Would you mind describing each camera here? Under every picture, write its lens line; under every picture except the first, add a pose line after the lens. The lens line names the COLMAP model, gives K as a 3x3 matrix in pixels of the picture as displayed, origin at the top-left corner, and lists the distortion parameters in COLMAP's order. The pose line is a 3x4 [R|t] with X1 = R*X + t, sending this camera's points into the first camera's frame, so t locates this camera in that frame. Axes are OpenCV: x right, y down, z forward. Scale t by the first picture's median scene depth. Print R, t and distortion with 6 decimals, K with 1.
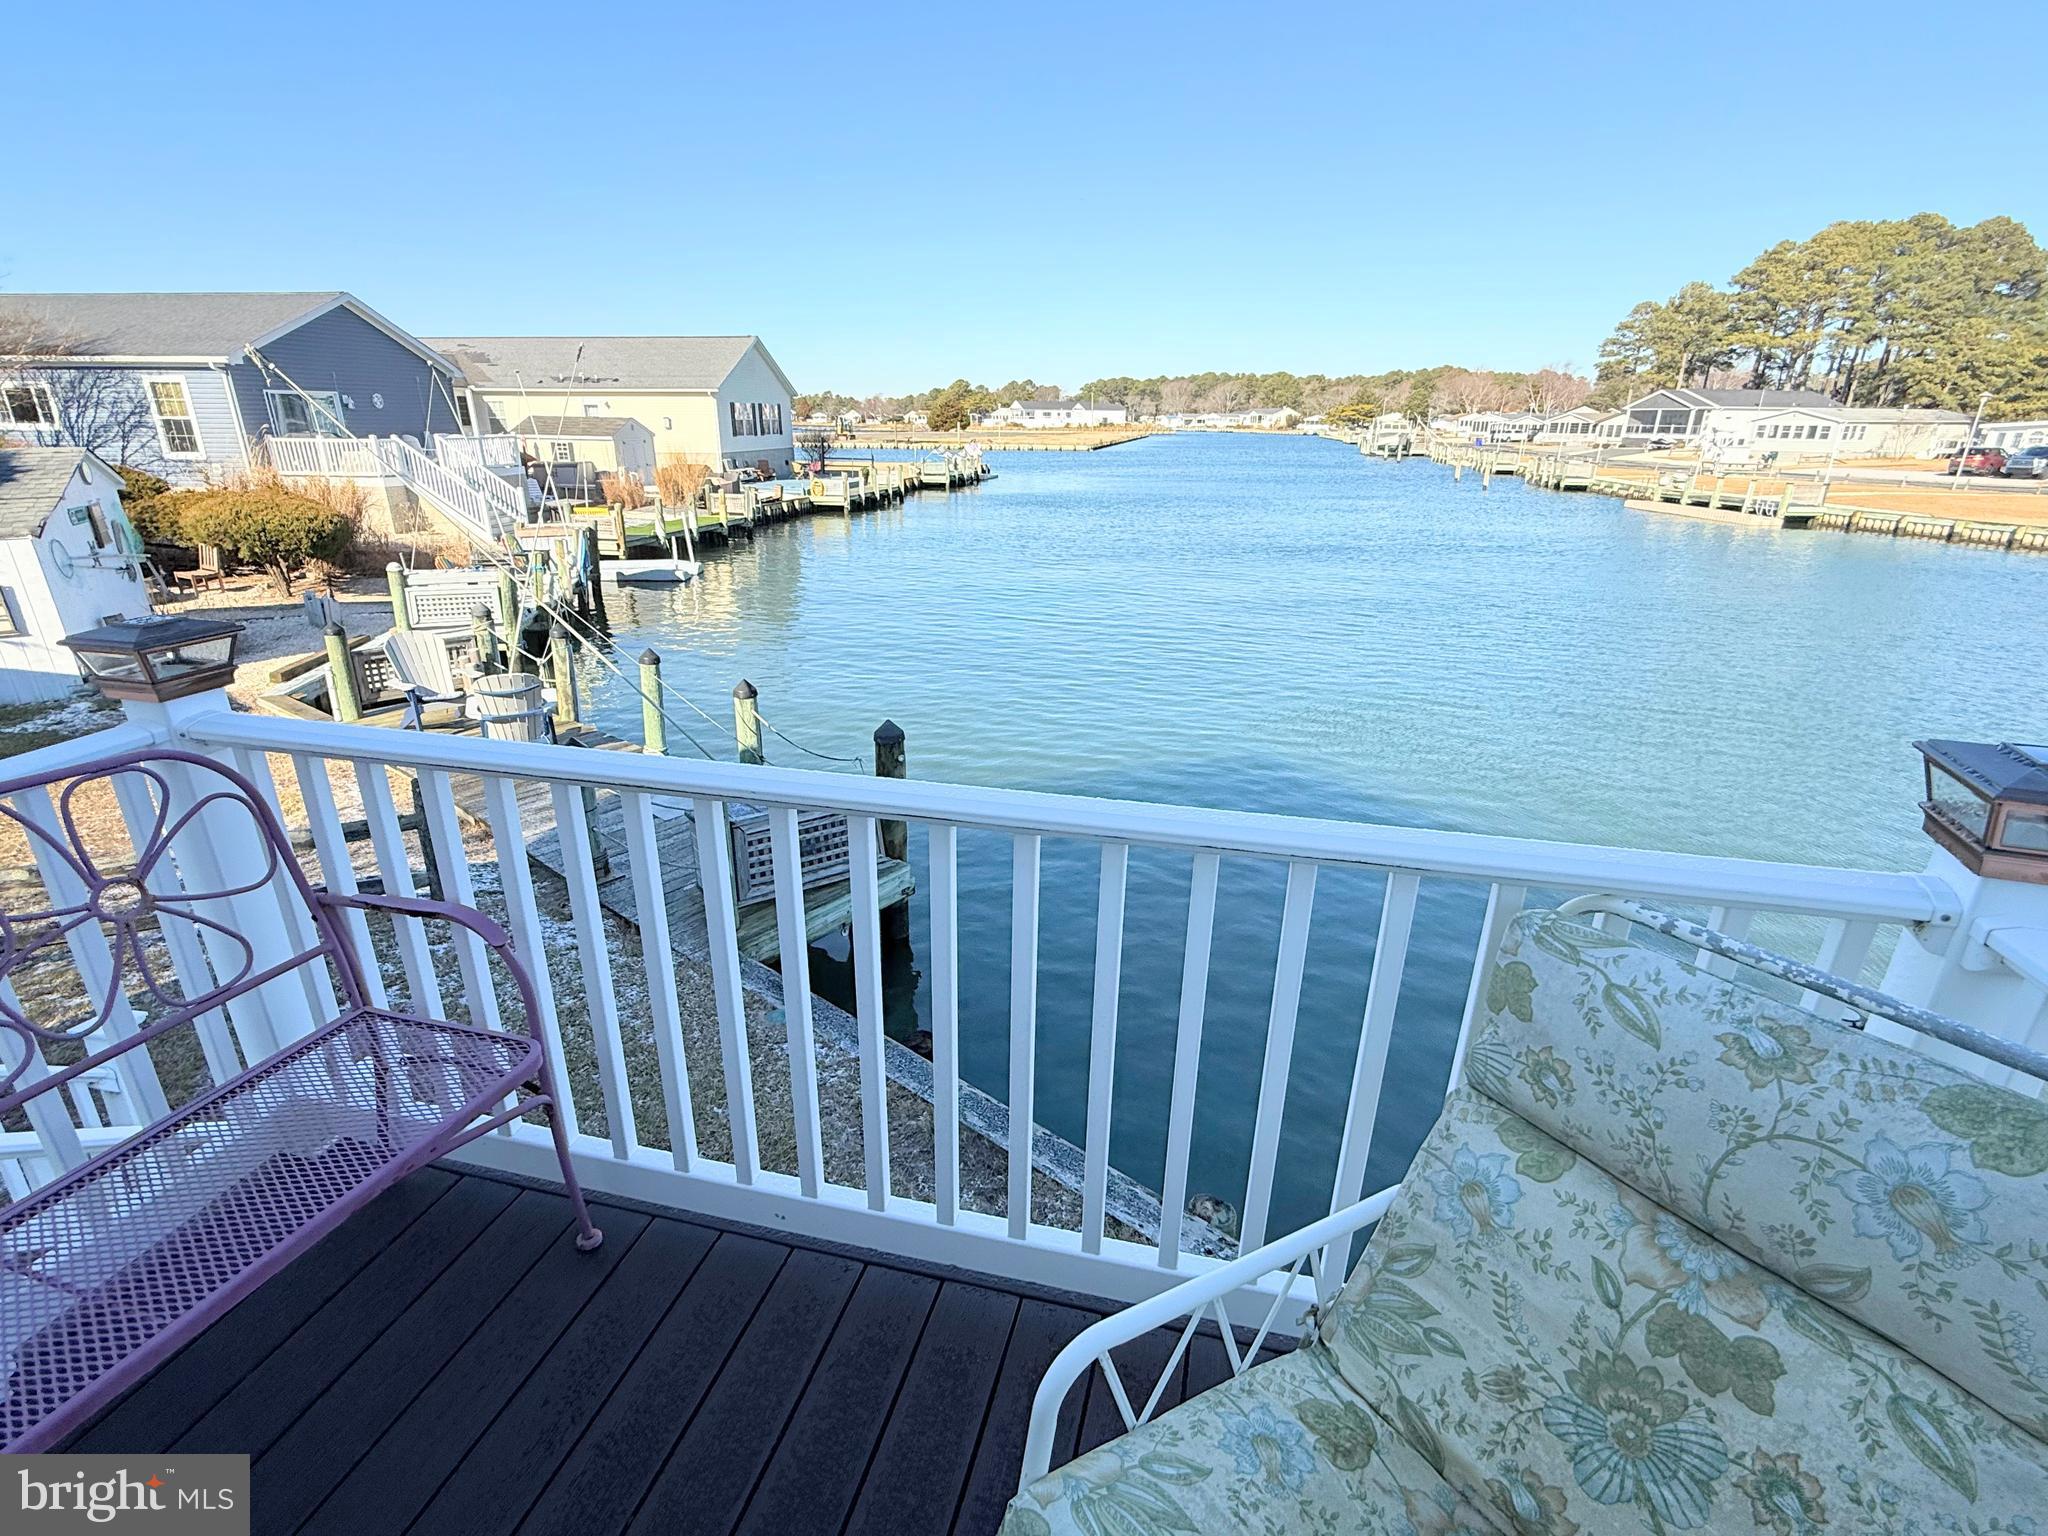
lens RADIAL K [[951.7, 0, 1022.9], [0, 951.7, 767.2], [0, 0, 1]] dist [0.003356, -0.001352]
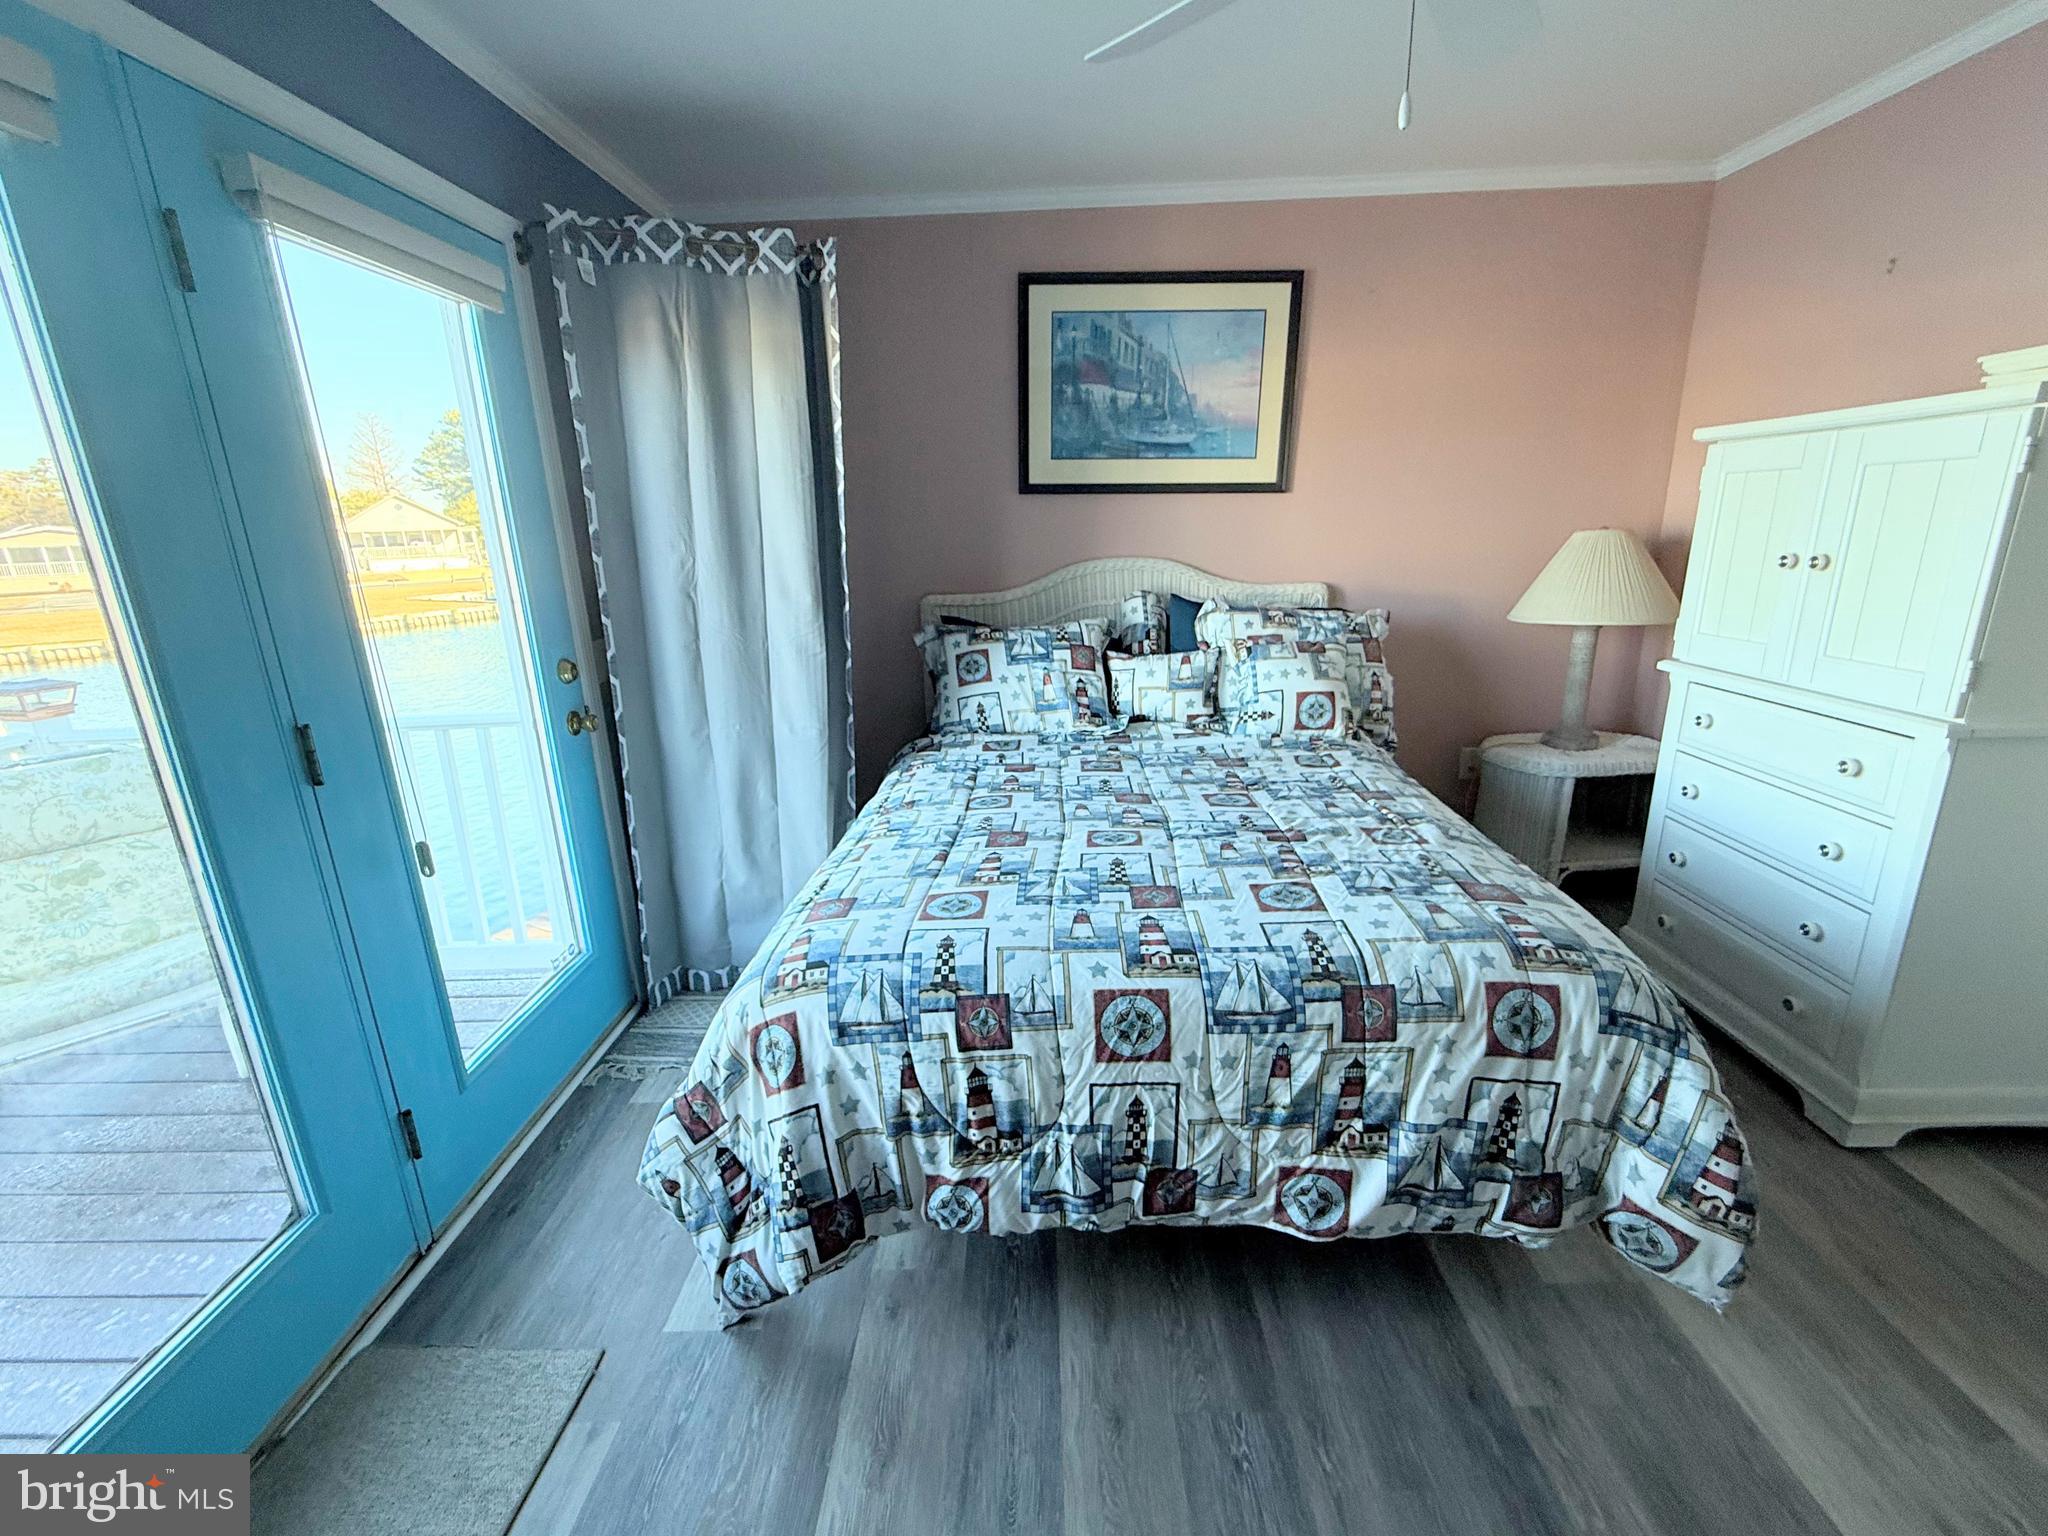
lens RADIAL K [[875.4, 0, 1025.0], [0, 875.4, 768.9], [0, 0, 1]] dist [0.000721, 0.000055]
pose [[-0.220049, -0.272219, 0.936737, -0.030491], [0.366106, 0.867033, 0.337965, 0.006117], [-0.904182, 0.417314, -0.091128, -0.019939]]
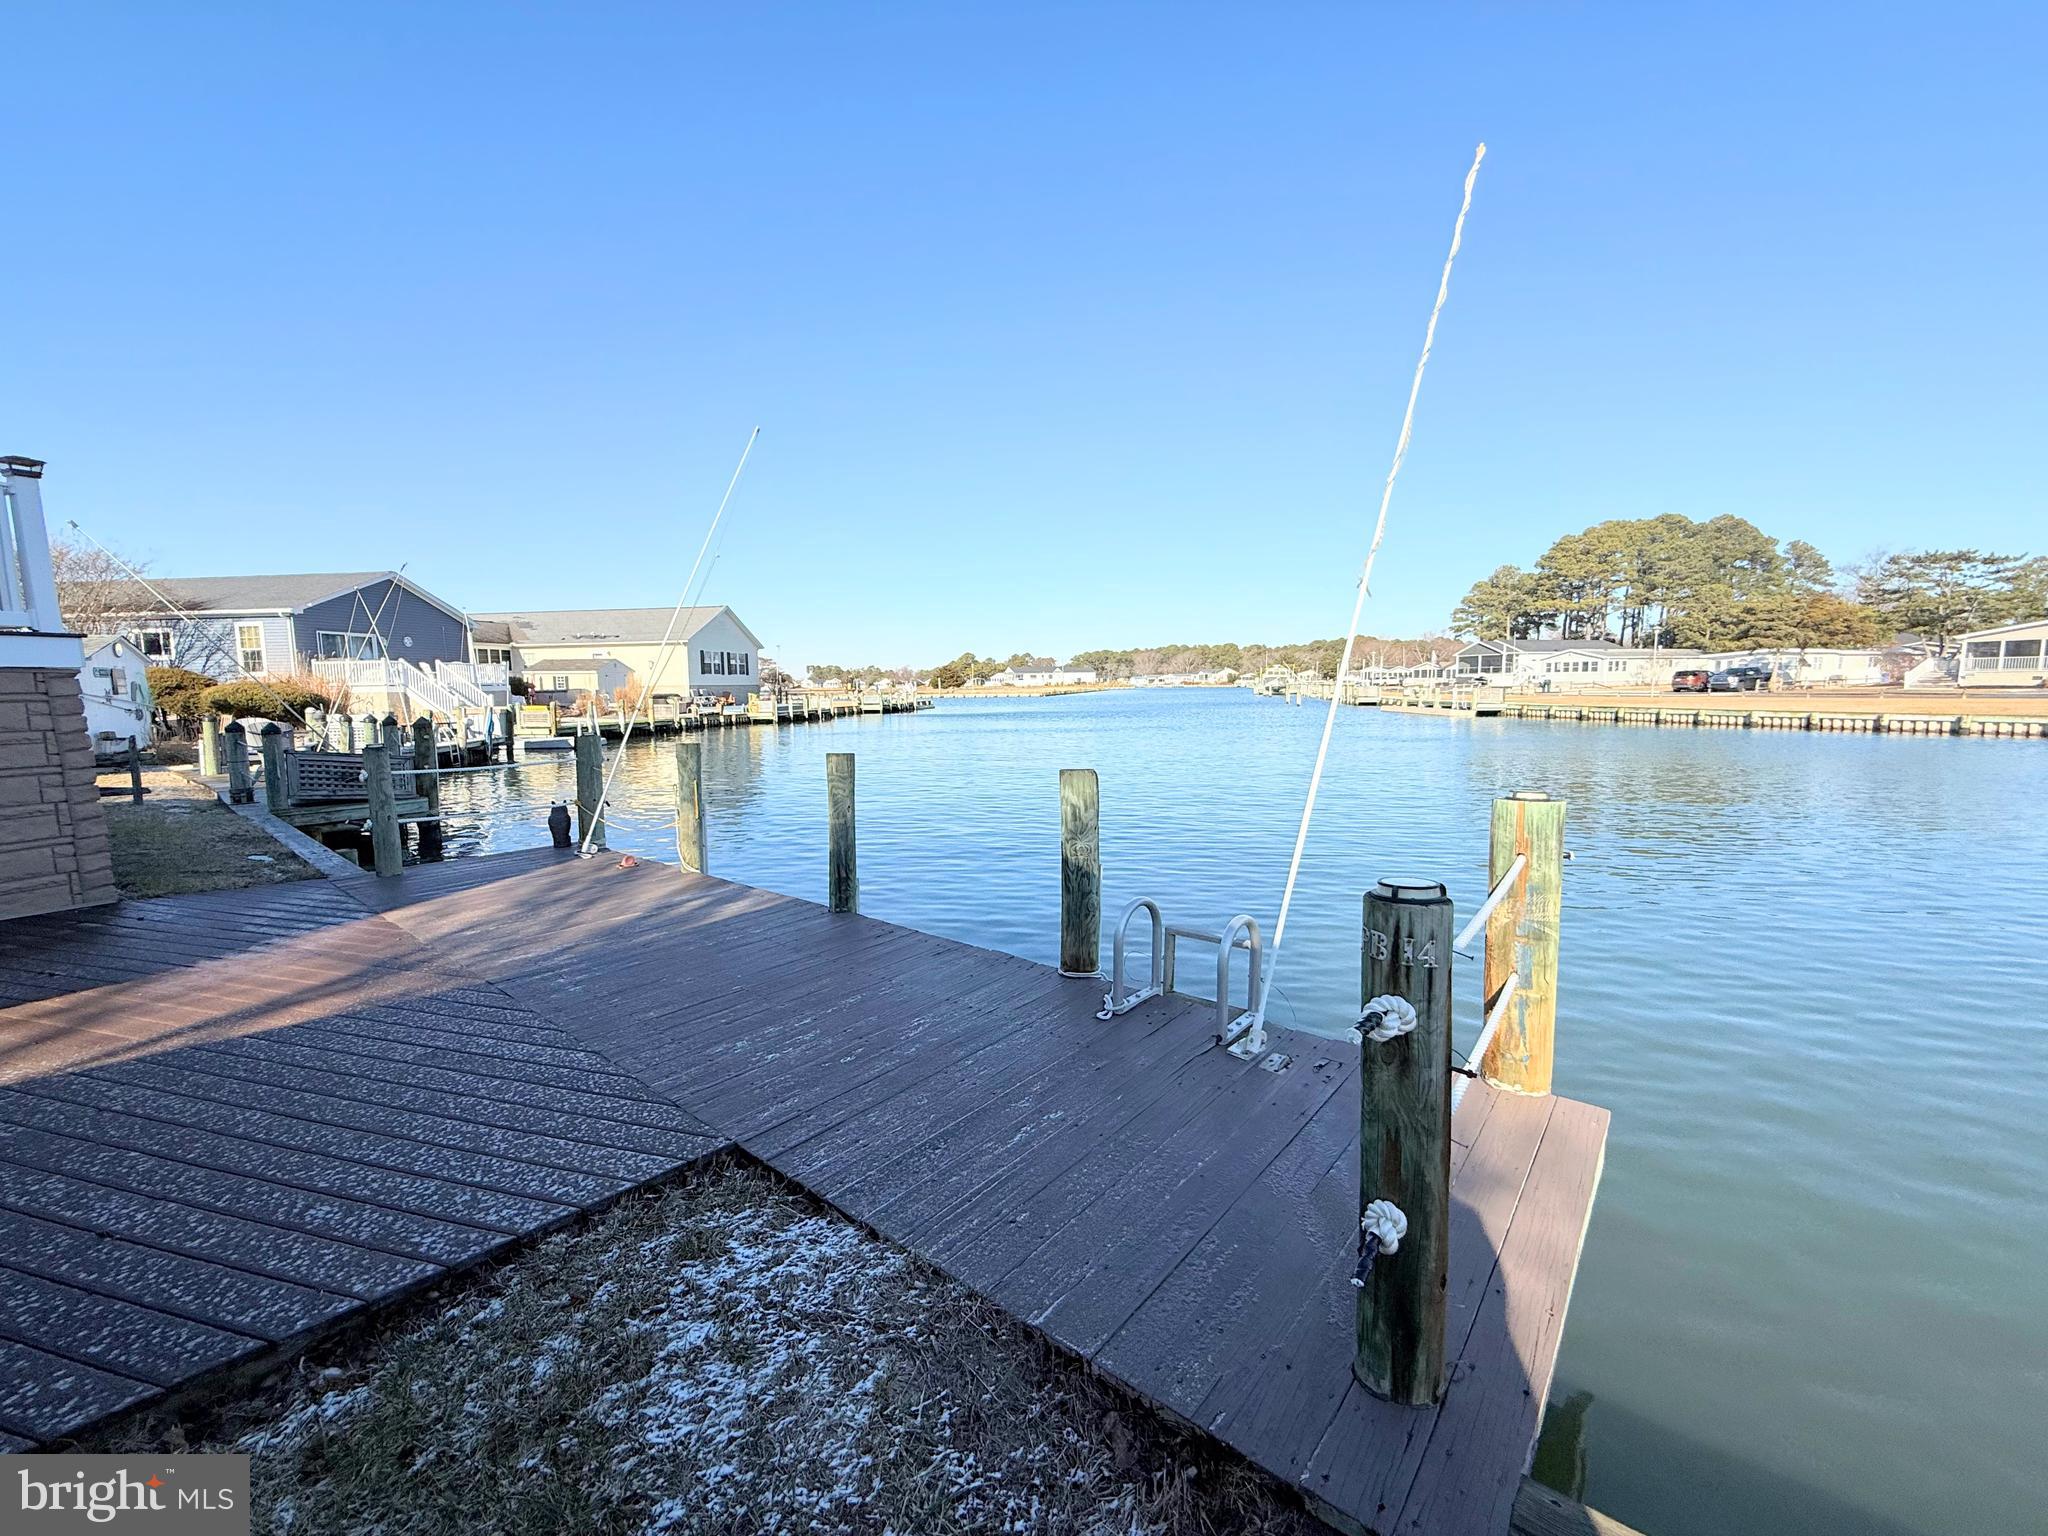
lens RADIAL K [[815.9, 0, 1021.4], [0, 815.9, 767.1], [0, 0, 1]] dist [0.001289, -0.000131]
pose [[0.999631, -0.018267, -0.020084, 0.098208], [0.012703, 0.968517, -0.248622, 0.042462], [0.023993, 0.248275, 0.968392, -0.043289]]
